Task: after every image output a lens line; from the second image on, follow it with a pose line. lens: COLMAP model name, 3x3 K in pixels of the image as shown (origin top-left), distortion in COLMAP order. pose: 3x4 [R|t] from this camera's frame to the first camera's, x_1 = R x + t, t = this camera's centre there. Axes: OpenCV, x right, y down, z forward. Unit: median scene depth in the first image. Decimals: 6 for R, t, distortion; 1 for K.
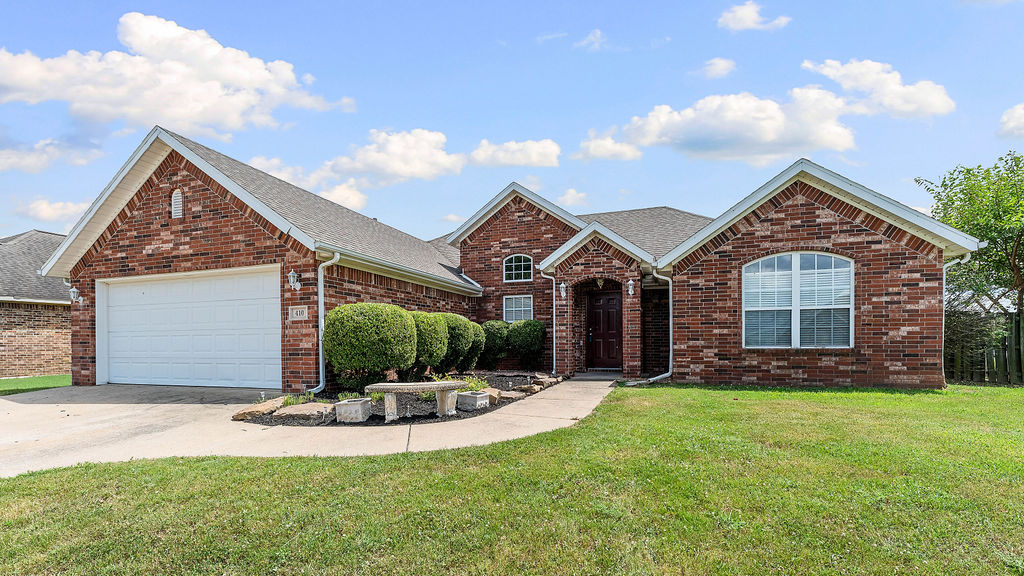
lens RADIAL K [[456.6, 0, 496.7], [0, 456.6, 347.8], [0, 0, 1]] dist [-0.000046, 0.000011]
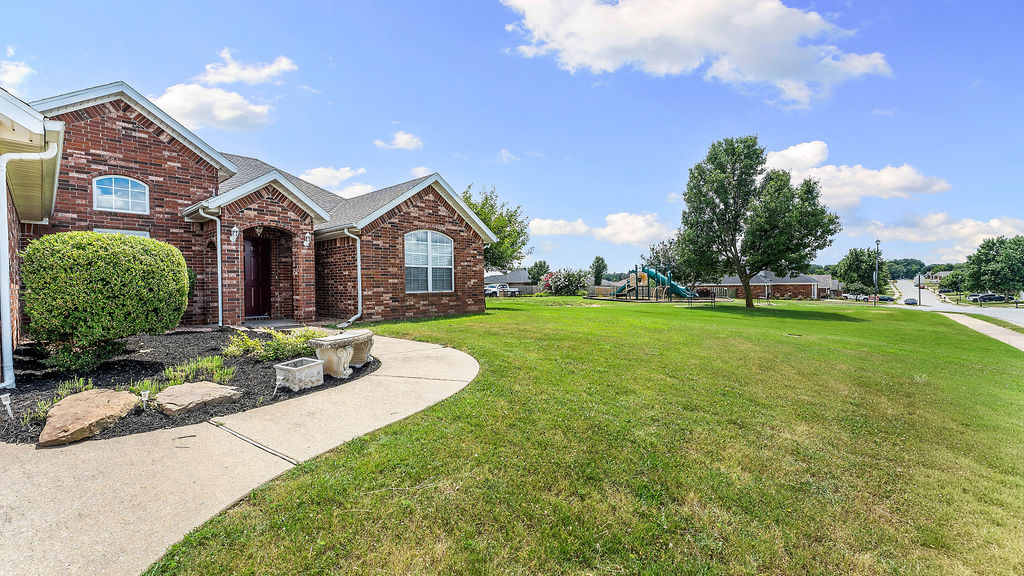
lens RADIAL K [[414.7, 0, 508.1], [0, 414.7, 289.3], [0, 0, 1]] dist [0.000639, -0.000393]
pose [[0.376969, -0.010229, 0.926170, -0.510978], [0.019942, 0.999797, 0.002926, -0.007865], [-0.926011, 0.017367, 0.377096, 0.208353]]
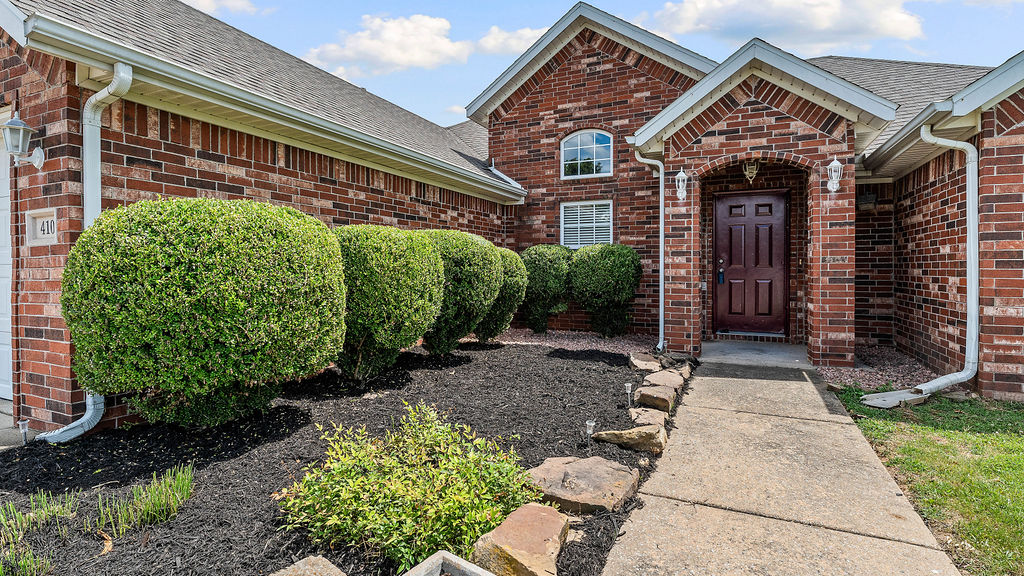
lens RADIAL K [[507.9, 0, 496.1], [0, 507.9, 273.4], [0, 0, 1]] dist [-0.003814, -0.000185]
pose [[0.994968, 0.006048, -0.100015, -0.002778], [-0.006234, 0.999979, -0.001547, -0.032024], [0.100004, 0.002163, 0.994985, 0.505131]]
